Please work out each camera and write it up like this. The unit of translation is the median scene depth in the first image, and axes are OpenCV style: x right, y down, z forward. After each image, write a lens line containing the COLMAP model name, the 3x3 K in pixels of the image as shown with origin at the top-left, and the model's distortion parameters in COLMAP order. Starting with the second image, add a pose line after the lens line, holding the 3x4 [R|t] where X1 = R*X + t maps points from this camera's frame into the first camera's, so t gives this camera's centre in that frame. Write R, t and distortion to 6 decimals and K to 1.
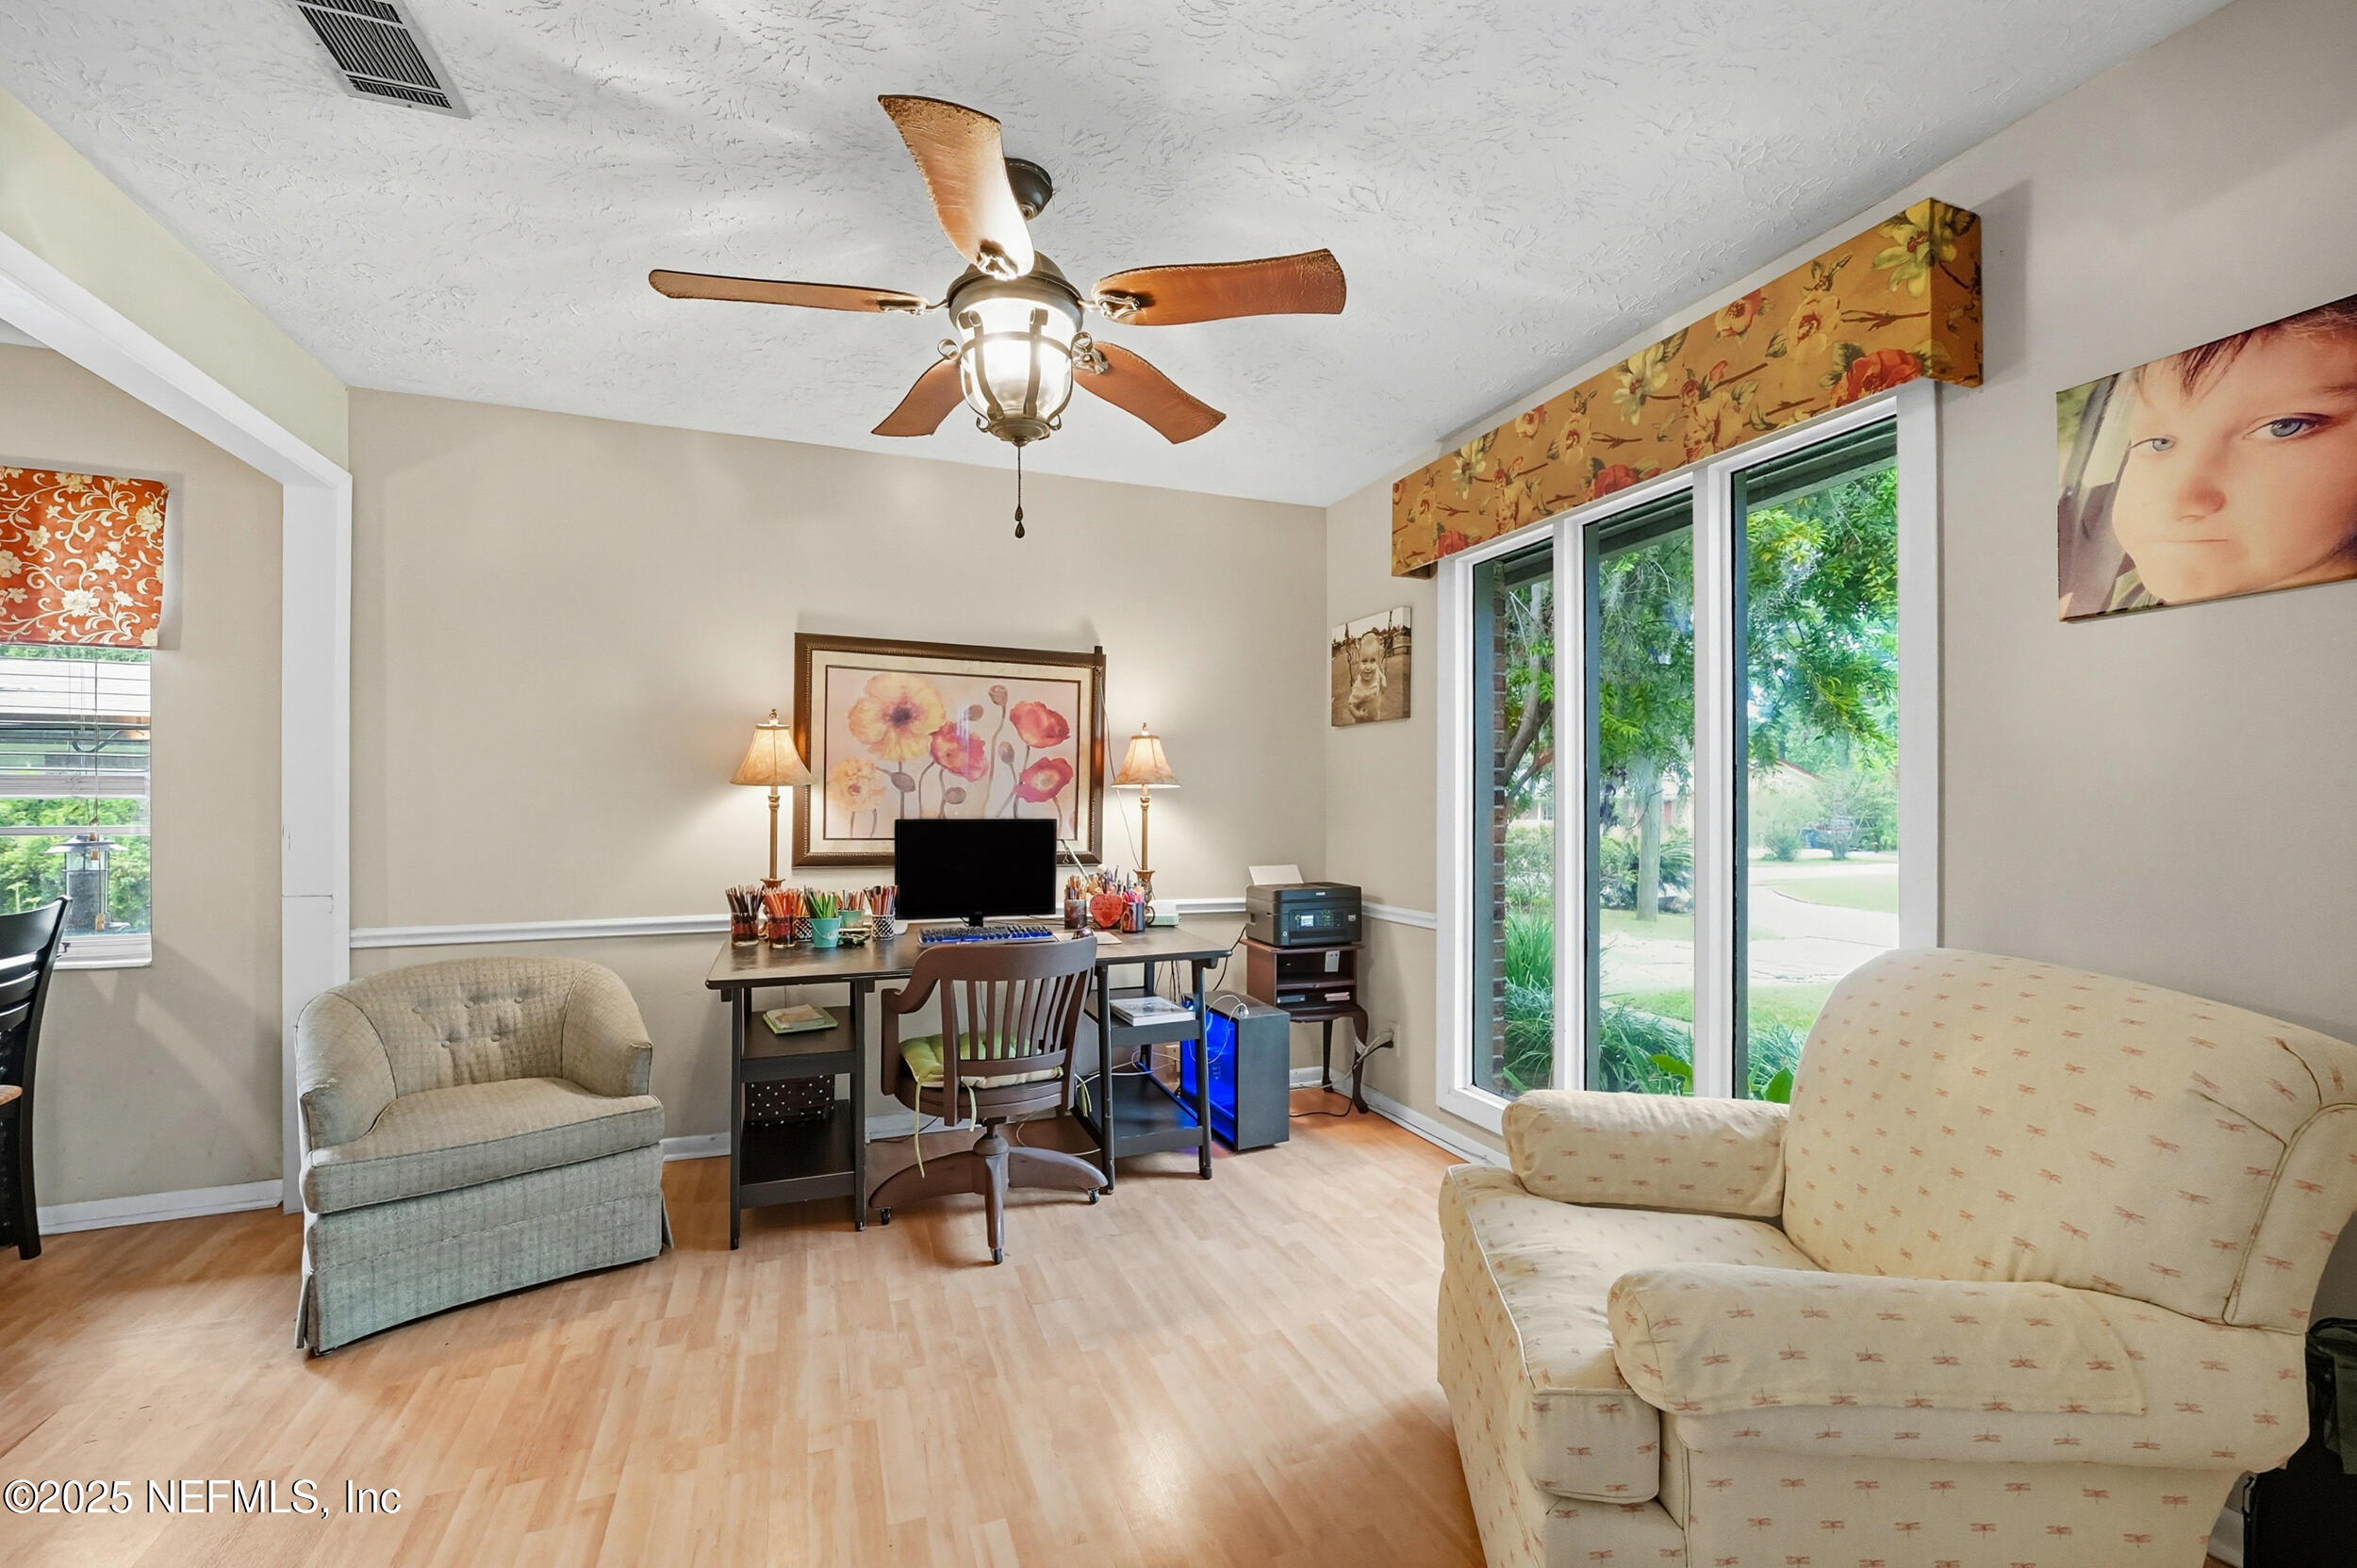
lens RADIAL K [[997.7, 0, 1179.5], [0, 997.7, 795.9], [0, 0, 1]] dist [-0.001084, -0.000012]
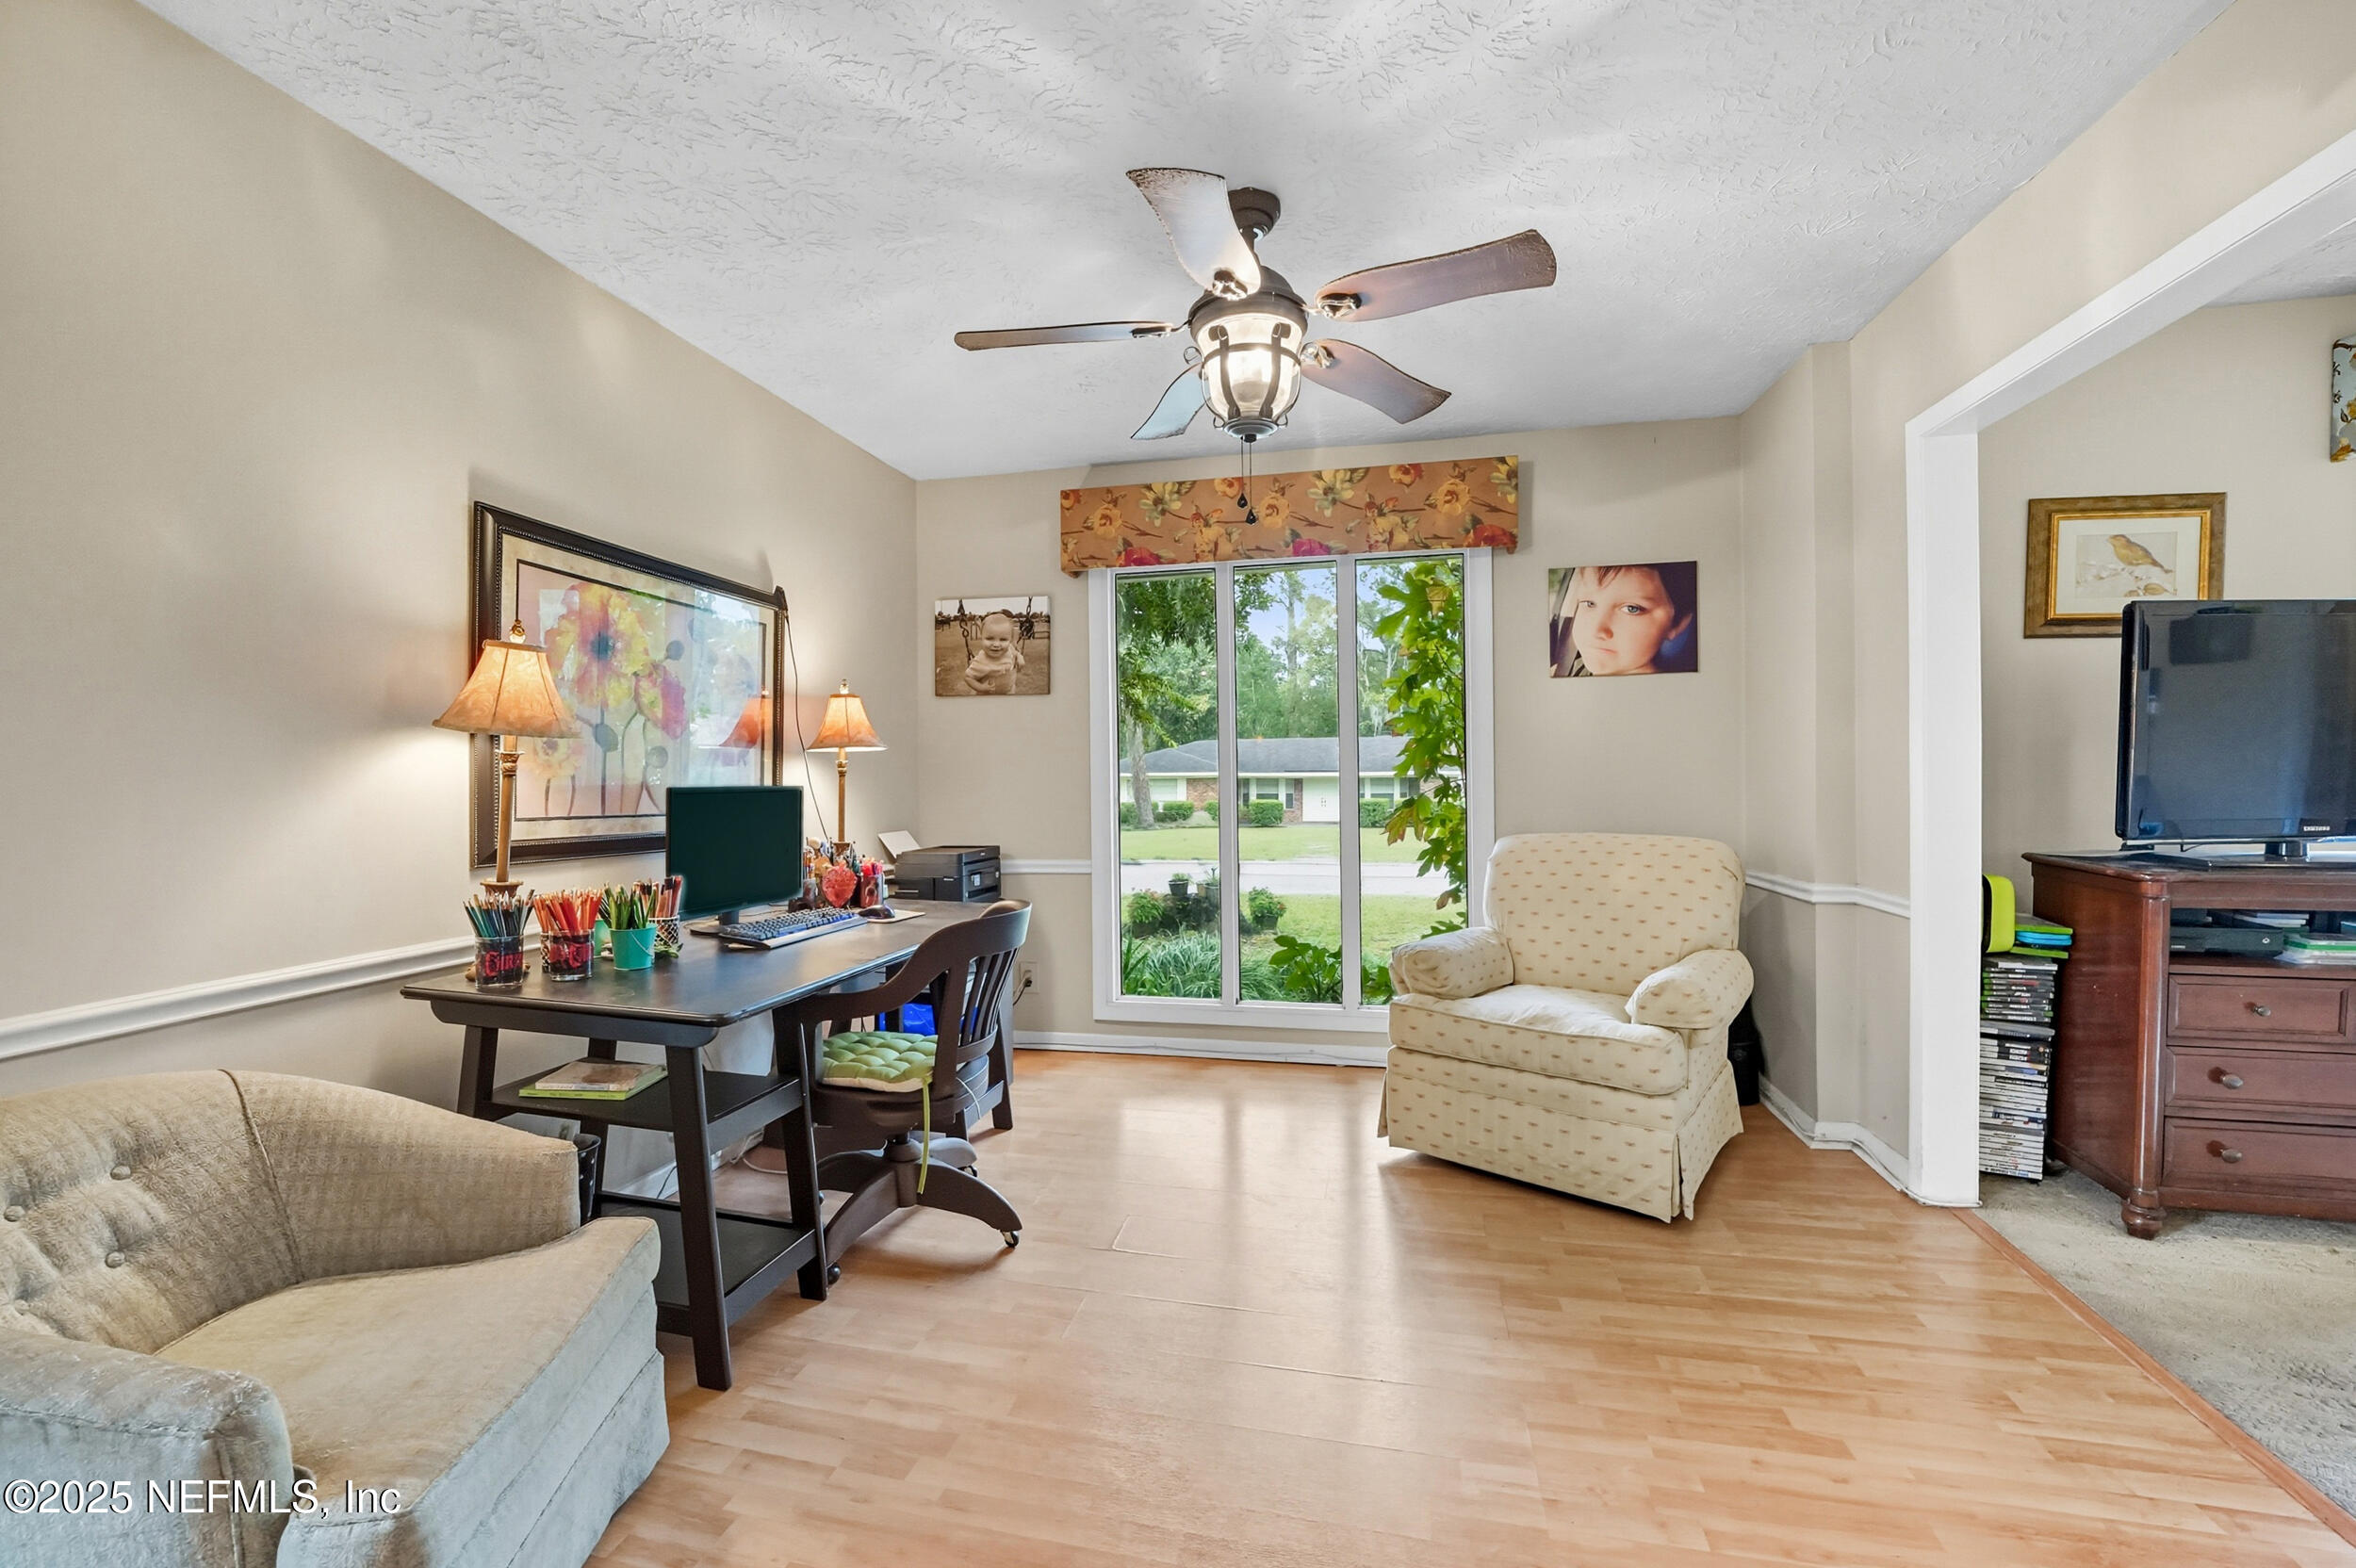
lens RADIAL K [[979.7, 0, 1169.6], [0, 979.7, 776.9], [0, 0, 1]] dist [0.000257, 0.000034]
pose [[0.543867, -0.005843, 0.839151, -0.693017], [0.002741, 0.999983, 0.005187, 0.012862], [-0.839167, -0.000520, 0.543874, 0.289036]]
